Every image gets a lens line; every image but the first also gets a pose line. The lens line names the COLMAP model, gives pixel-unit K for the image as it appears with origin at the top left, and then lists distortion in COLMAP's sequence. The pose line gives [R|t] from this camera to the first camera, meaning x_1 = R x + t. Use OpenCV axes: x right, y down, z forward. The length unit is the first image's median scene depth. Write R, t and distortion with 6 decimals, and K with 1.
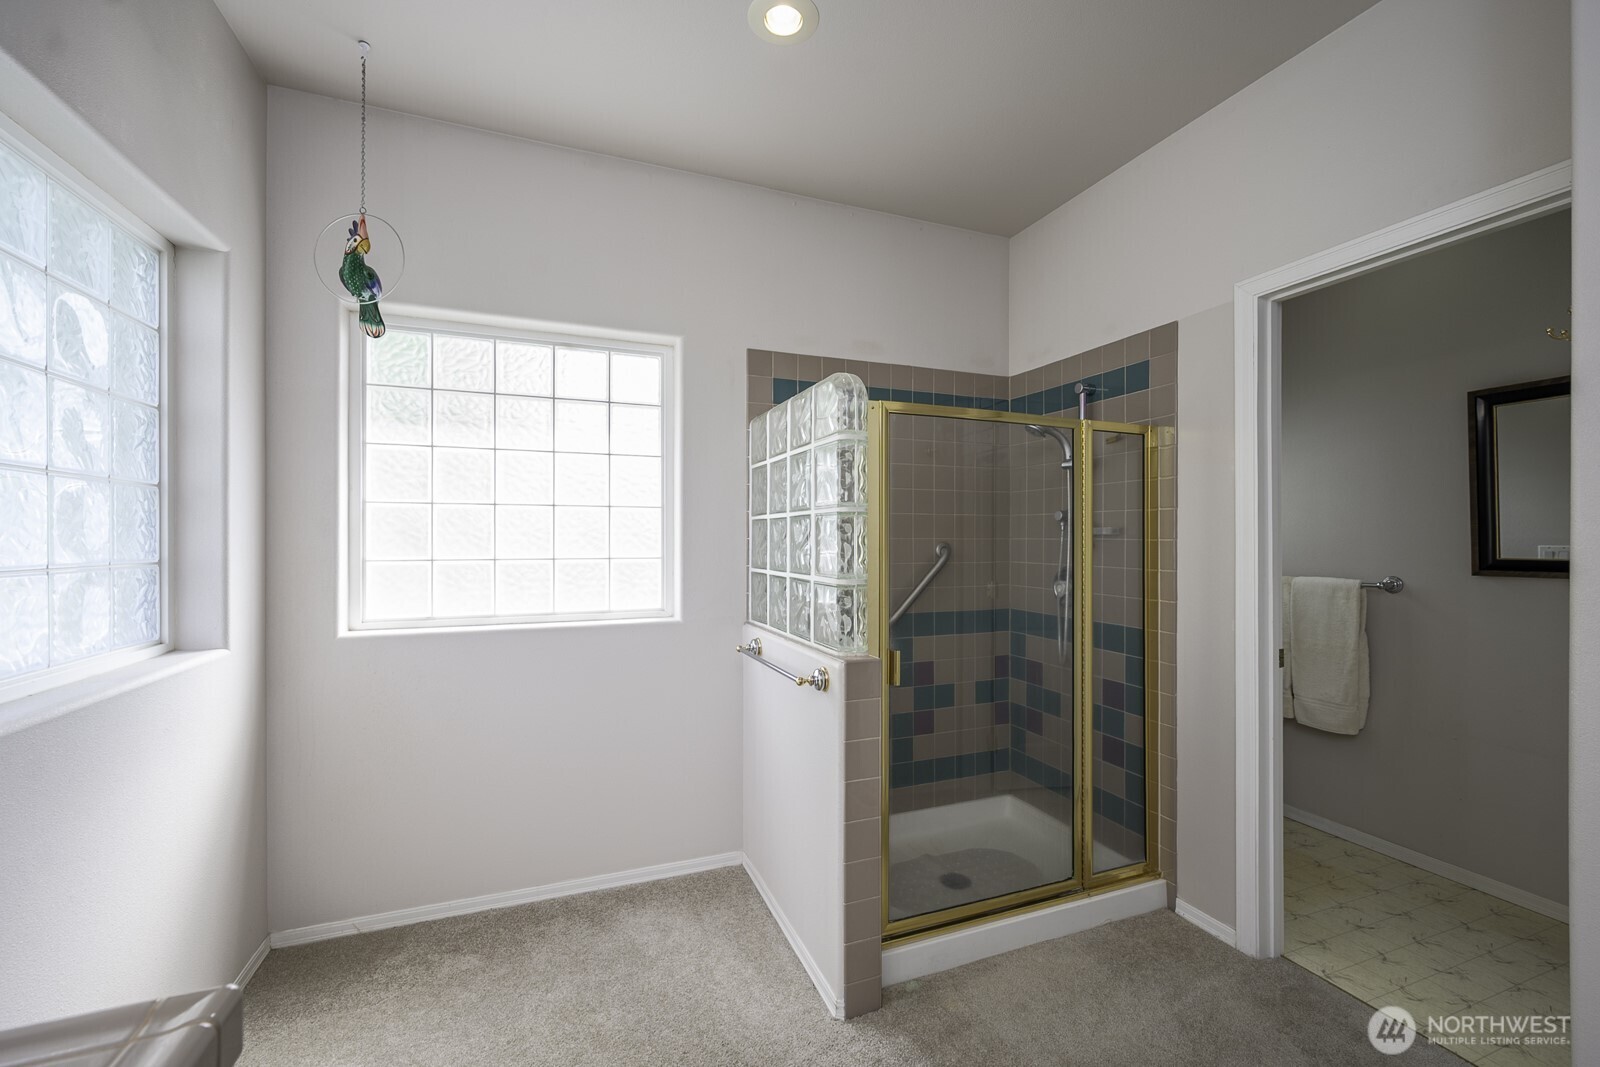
lens RADIAL K [[656.2, 0, 800.0], [0, 656.2, 533.5], [0, 0, 1]] dist [0.000652, -0.000089]
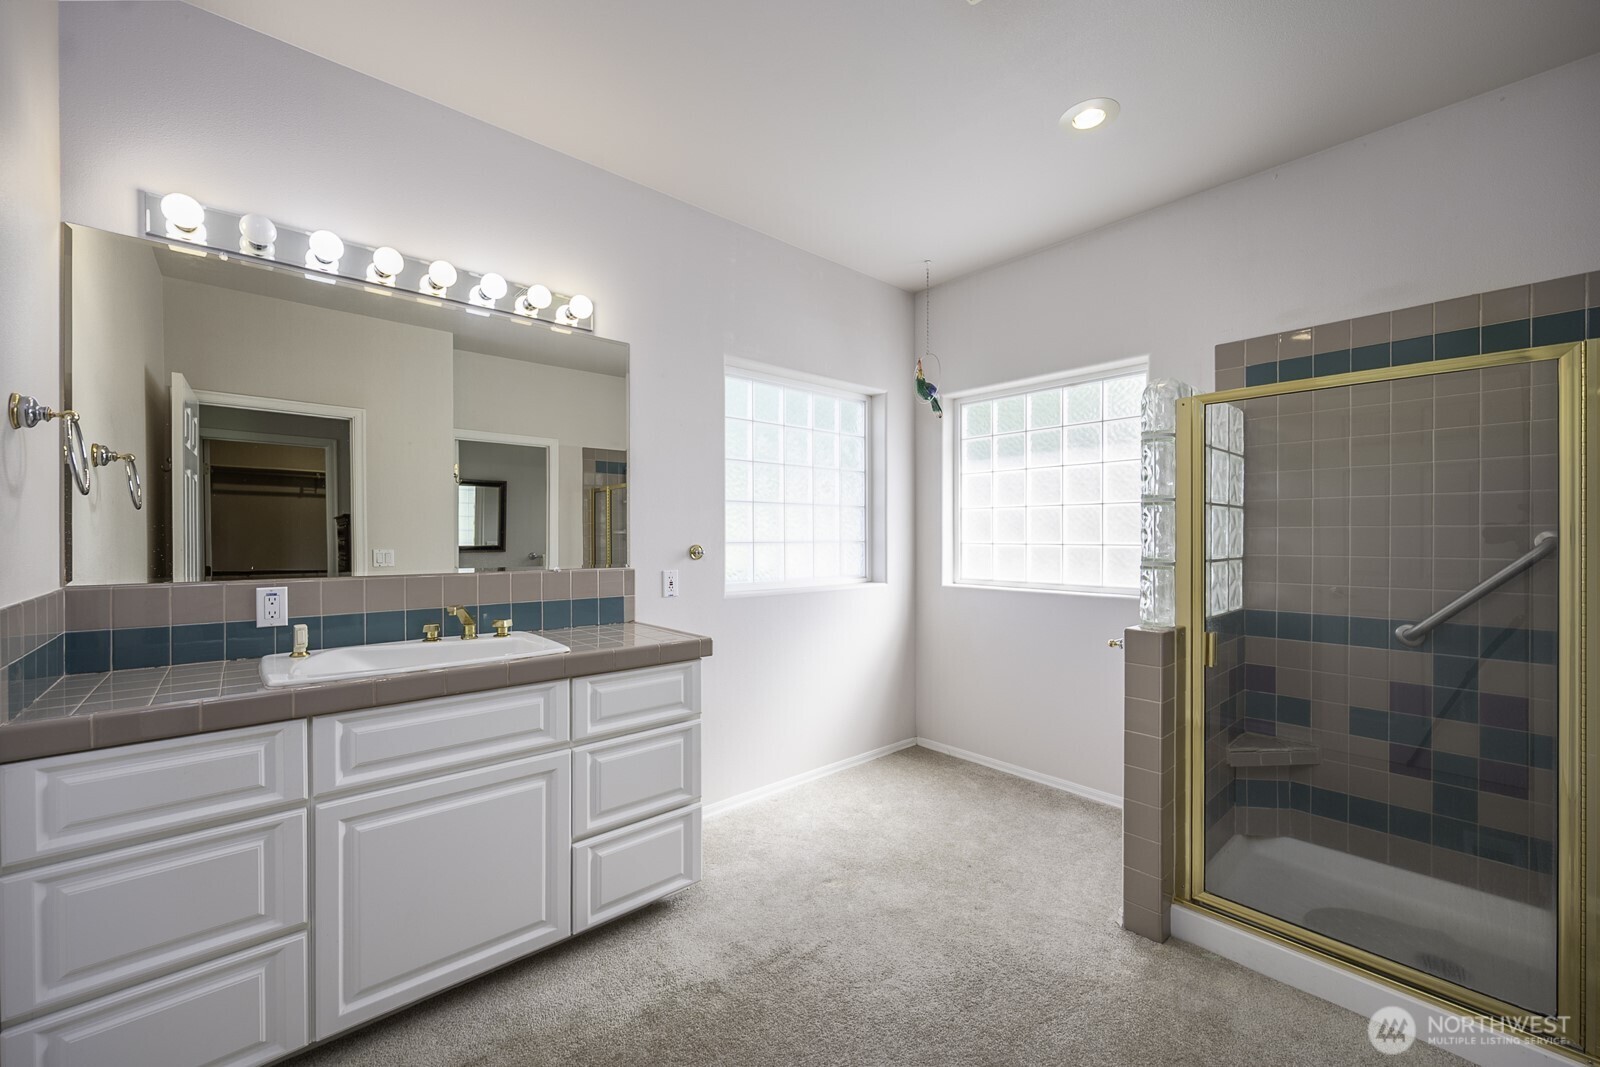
lens RADIAL K [[656.2, 0, 800.0], [0, 656.2, 533.5], [0, 0, 1]] dist [0.000652, -0.000089]
pose [[0.333010, -0.002476, -0.942920, 0.888491], [0.010605, 0.999943, 0.001119, 0.010284], [0.942864, -0.010372, 0.333018, 0.044086]]
